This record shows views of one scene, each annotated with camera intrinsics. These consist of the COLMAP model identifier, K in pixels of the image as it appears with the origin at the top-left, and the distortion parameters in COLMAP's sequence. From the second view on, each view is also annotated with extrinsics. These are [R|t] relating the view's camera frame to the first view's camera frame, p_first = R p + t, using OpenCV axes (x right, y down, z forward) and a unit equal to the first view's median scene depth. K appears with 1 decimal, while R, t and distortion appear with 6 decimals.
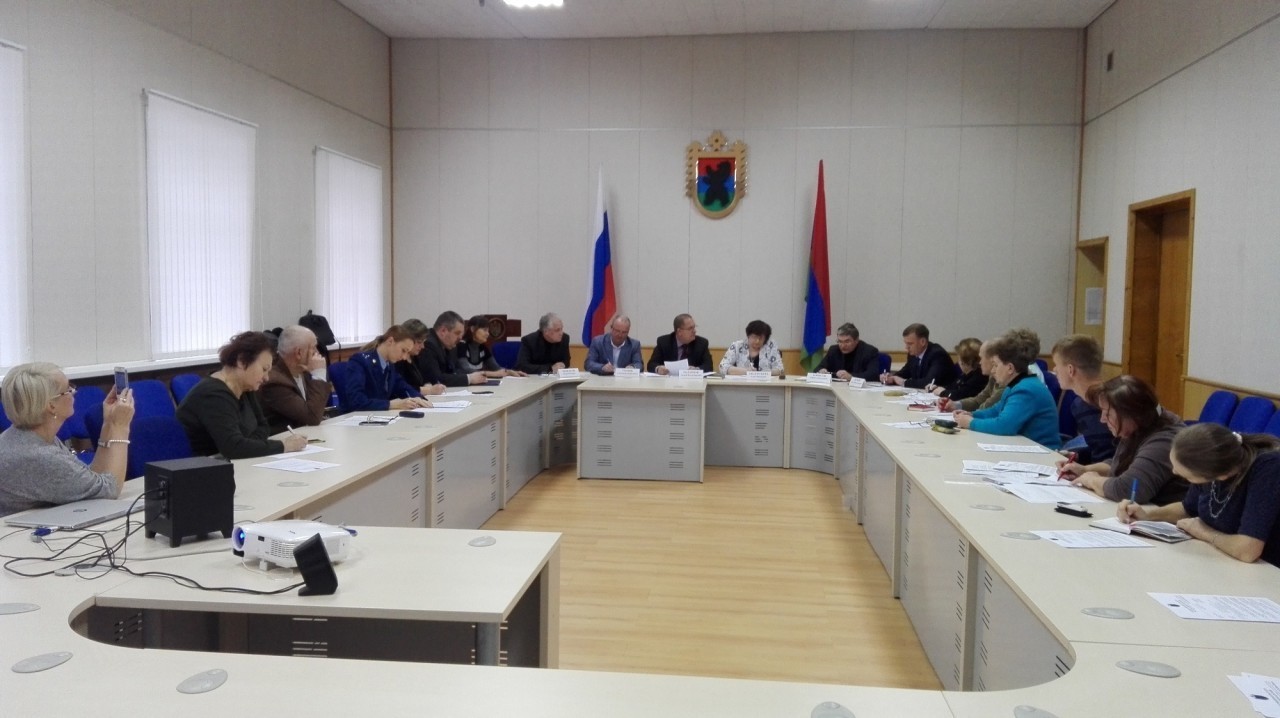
lens RADIAL K [[967.7, 0, 640.0], [0, 967.7, 359.0], [0, 0, 1]] dist [0.040839, -0.225621]
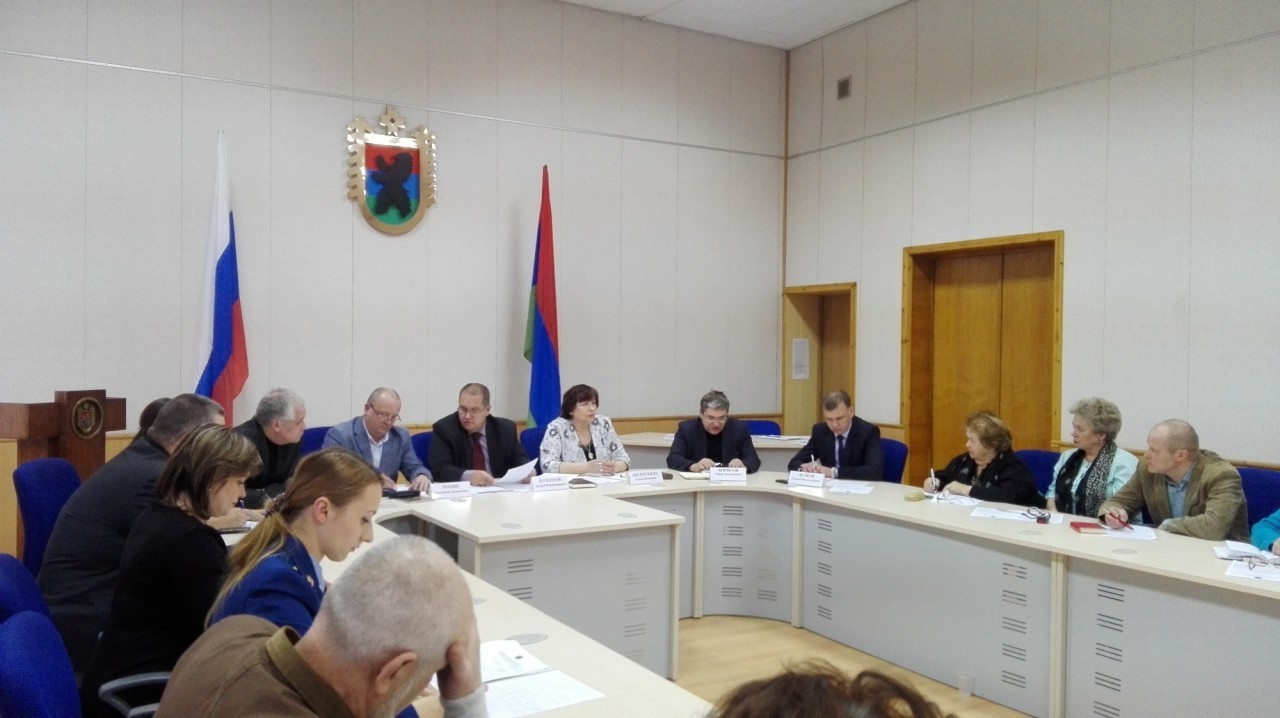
lens RADIAL K [[967.7, 0, 640.0], [0, 967.7, 359.0], [0, 0, 1]] dist [0.040839, -0.225621]
pose [[0.781687, -0.010767, 0.623578, -0.228279], [0.040307, 0.998633, -0.033284, -0.032407], [-0.622367, 0.051152, 0.781052, 0.406629]]
